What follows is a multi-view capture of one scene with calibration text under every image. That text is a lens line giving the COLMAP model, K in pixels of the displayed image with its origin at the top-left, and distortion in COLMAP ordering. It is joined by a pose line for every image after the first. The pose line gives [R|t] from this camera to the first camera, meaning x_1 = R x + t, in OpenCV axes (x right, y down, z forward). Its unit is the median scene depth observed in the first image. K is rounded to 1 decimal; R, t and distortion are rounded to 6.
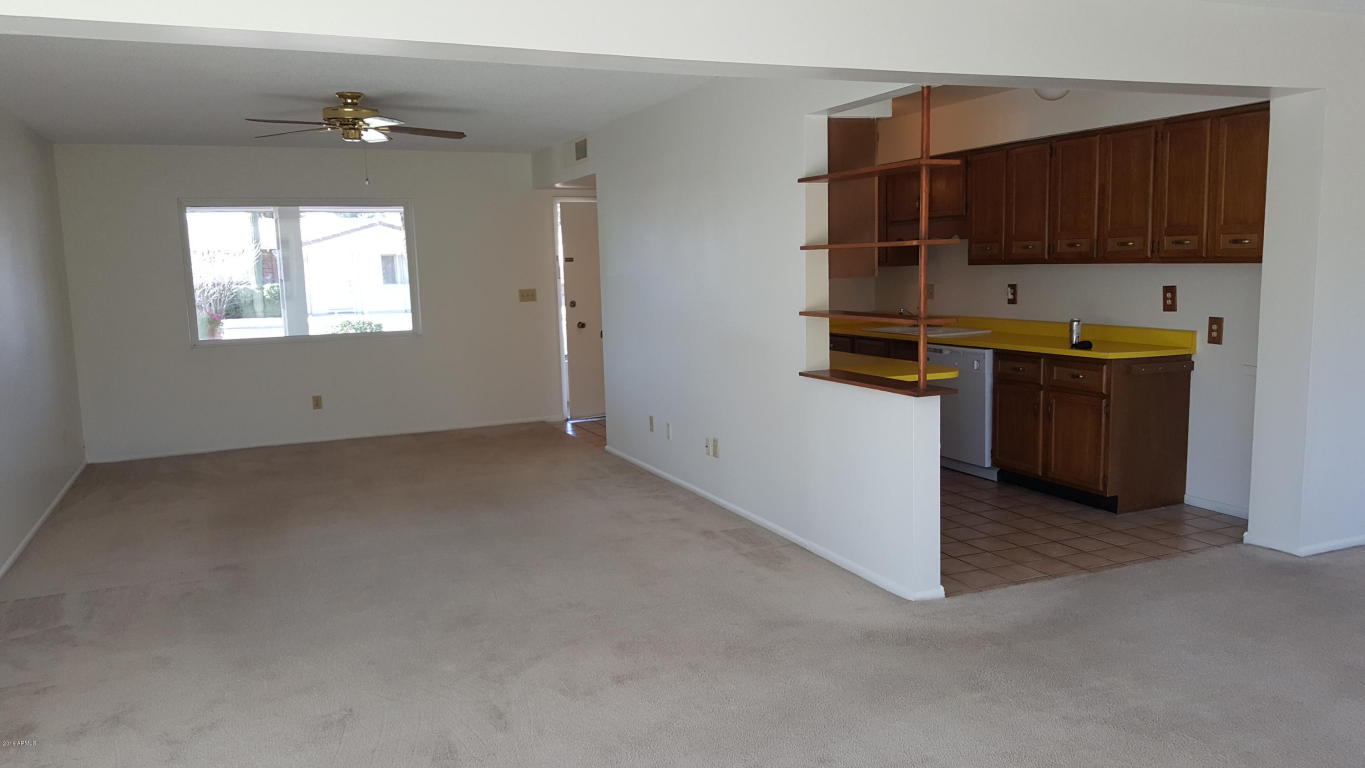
lens RADIAL K [[1007.4, 0, 670.7], [0, 1007.4, 388.1], [0, 0, 1]] dist [0.139518, -0.201607]
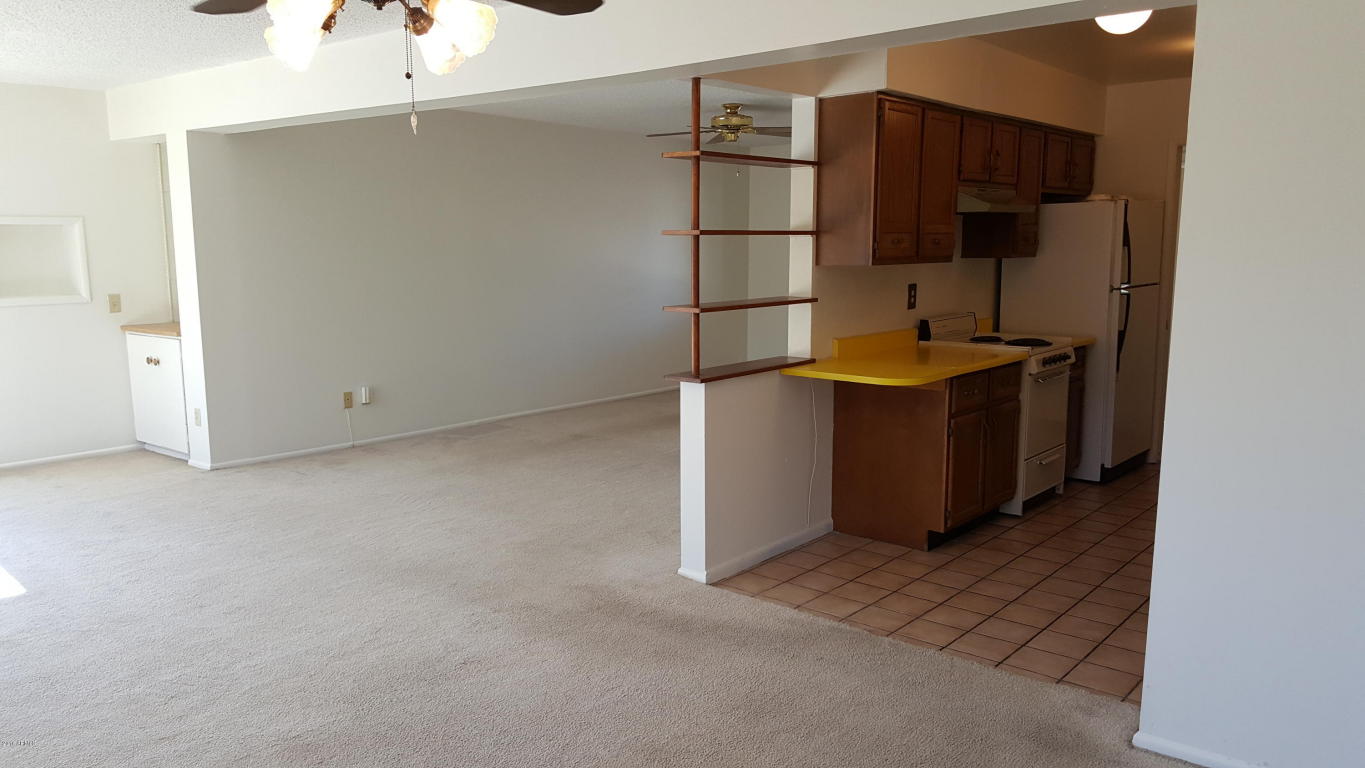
lens RADIAL K [[1007.4, 0, 670.7], [0, 1007.4, 388.1], [0, 0, 1]] dist [0.139518, -0.201607]
pose [[0.448234, 0.154588, -0.880448, 0.839068], [-0.123418, 0.986203, 0.110325, -0.070589], [0.885355, 0.059212, 0.461129, 0.375335]]
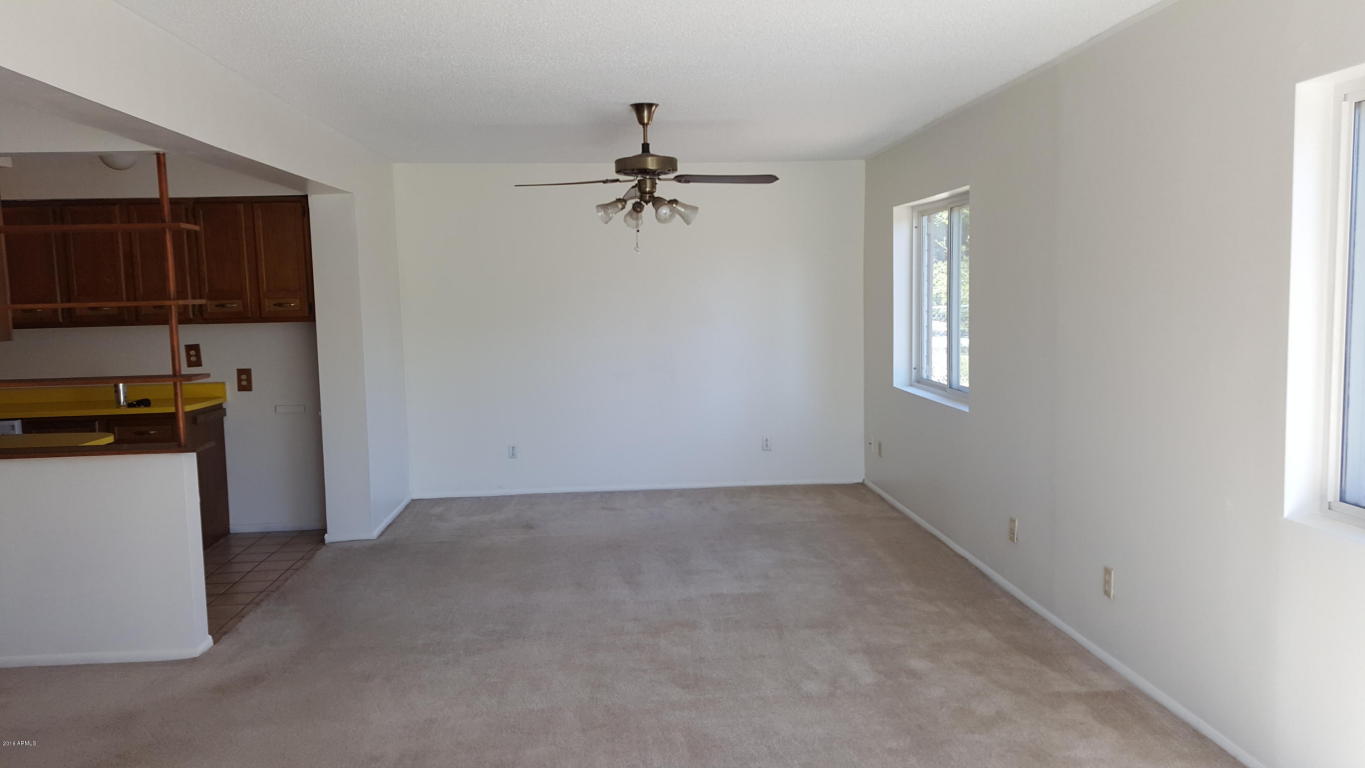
lens RADIAL K [[1007.4, 0, 670.7], [0, 1007.4, 388.1], [0, 0, 1]] dist [0.139518, -0.201607]
pose [[0.343154, -0.078525, 0.935991, -0.398555], [0.139625, 0.989692, 0.031840, -0.015513], [-0.928844, 0.119762, 0.350580, 0.133268]]
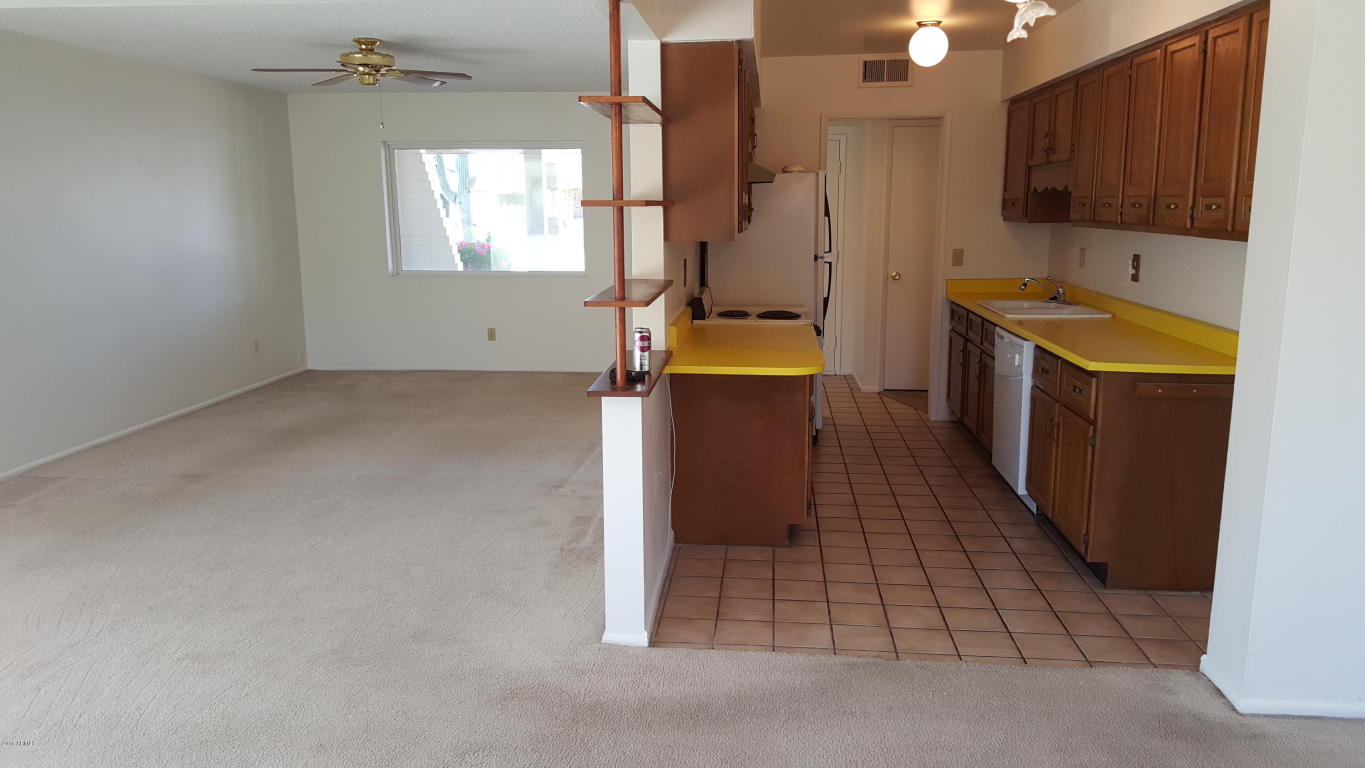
lens RADIAL K [[1000.7, 0, 678.5], [0, 1000.7, 375.6], [0, 0, 1]] dist [0.153319, -0.240793]
pose [[0.879296, 0.103481, -0.464898, 0.483689], [-0.079534, 0.994308, 0.070893, -0.050057], [0.469588, -0.025361, 0.882522, 0.238259]]
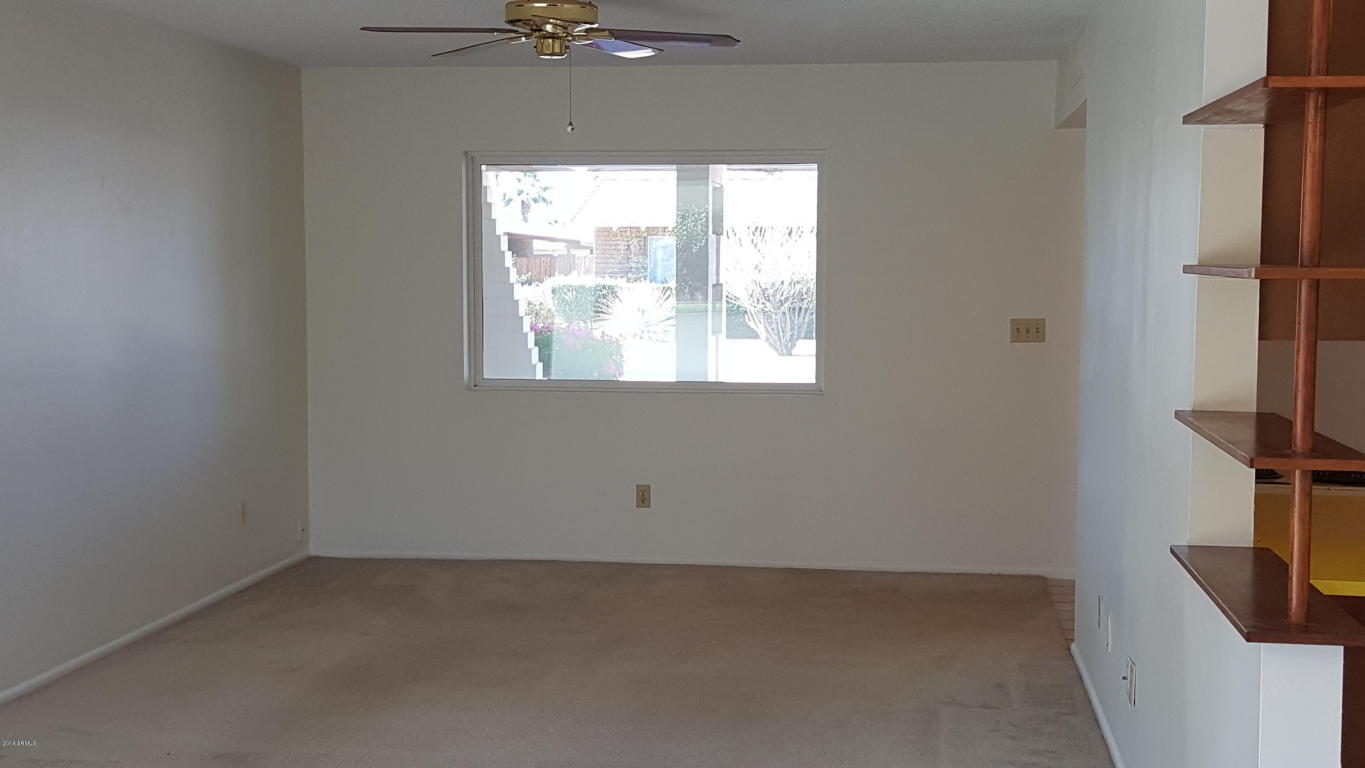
lens RADIAL K [[1821.4, 0, 665.8], [0, 1821.4, 398.0], [0, 0, 1]] dist [0.170900, -0.481473]
pose [[0.853045, 0.072908, -0.516719, 0.302298], [-0.094530, 0.995400, -0.015610, -0.040278], [0.513204, 0.062161, 0.856012, 0.161714]]
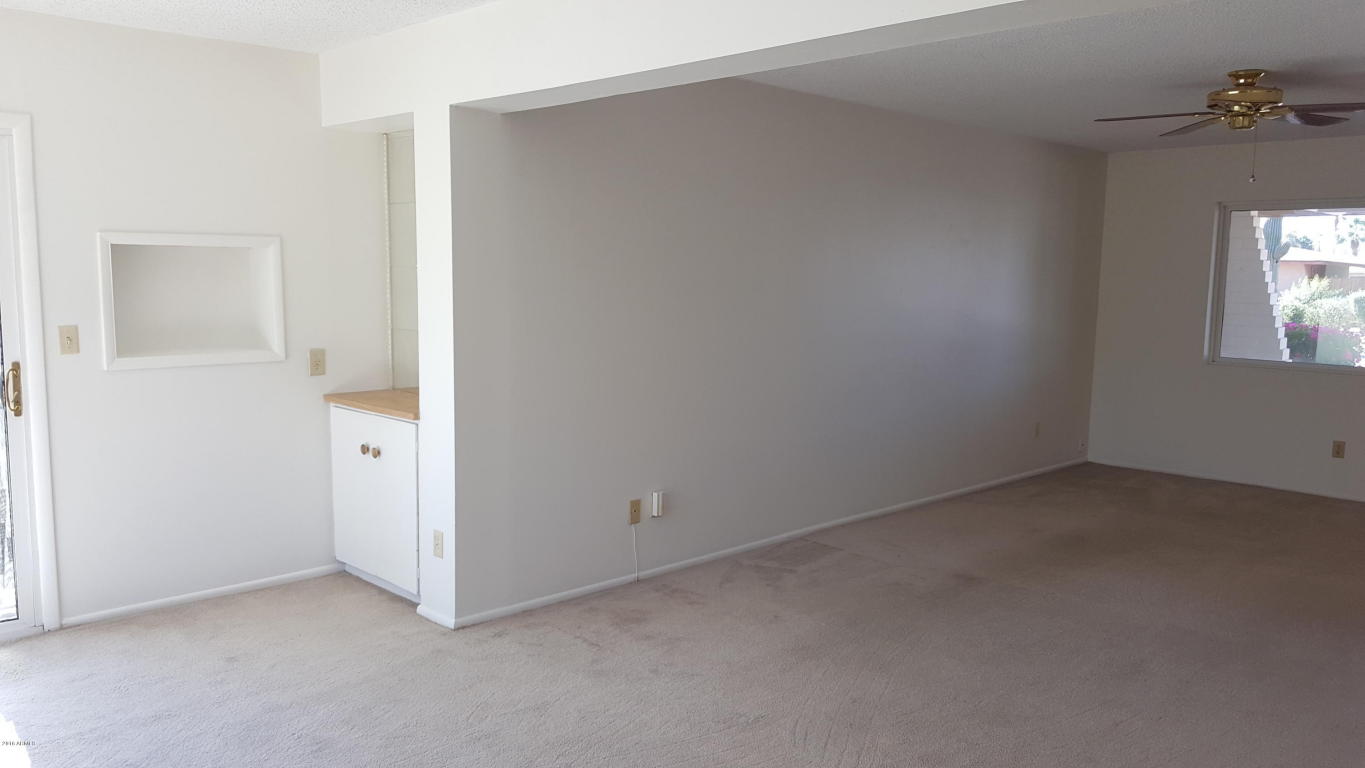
lens RADIAL K [[1007.4, 0, 670.7], [0, 1007.4, 388.1], [0, 0, 1]] dist [0.139518, -0.201607]
pose [[0.351541, 0.144864, -0.924896, 0.322761], [-0.144769, 0.984483, 0.099172, -0.057204], [0.924911, 0.099033, 0.367058, 0.311584]]
